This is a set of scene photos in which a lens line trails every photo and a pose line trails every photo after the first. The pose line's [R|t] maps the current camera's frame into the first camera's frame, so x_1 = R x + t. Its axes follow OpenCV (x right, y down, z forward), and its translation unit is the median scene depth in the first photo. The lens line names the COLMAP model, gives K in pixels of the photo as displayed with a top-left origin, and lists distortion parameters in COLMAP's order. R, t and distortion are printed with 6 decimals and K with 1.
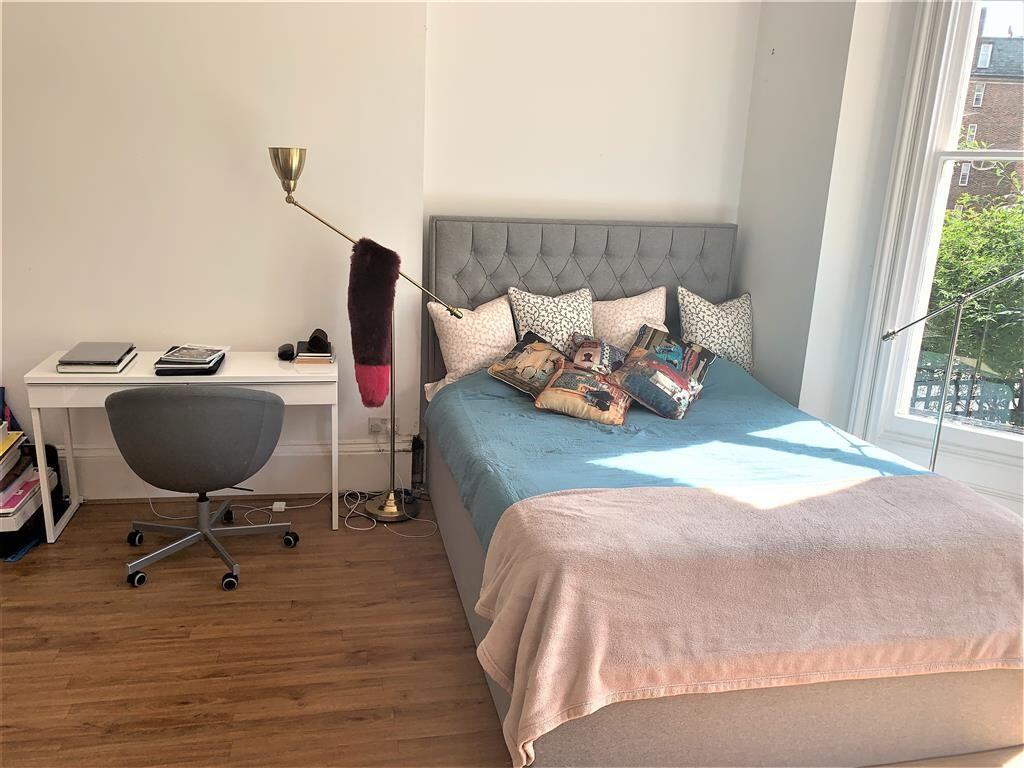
lens RADIAL K [[775.3, 0, 512.0], [0, 775.3, 384.0], [0, 0, 1]] dist [0.008158, 0.000792]
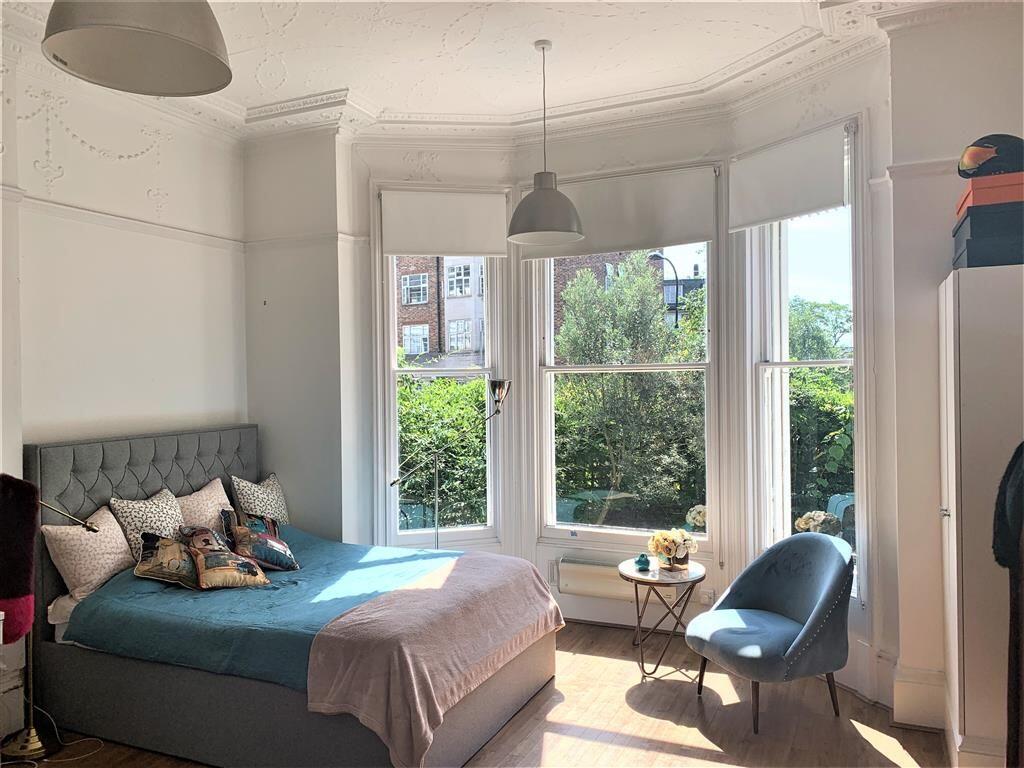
lens RADIAL K [[775.3, 0, 512.0], [0, 775.3, 384.0], [0, 0, 1]] dist [0.008158, 0.000792]
pose [[0.573735, -0.052317, 0.817368, -0.582988], [0.232538, 0.967296, -0.101311, -0.037751], [-0.785337, 0.248195, 0.567138, -0.123856]]
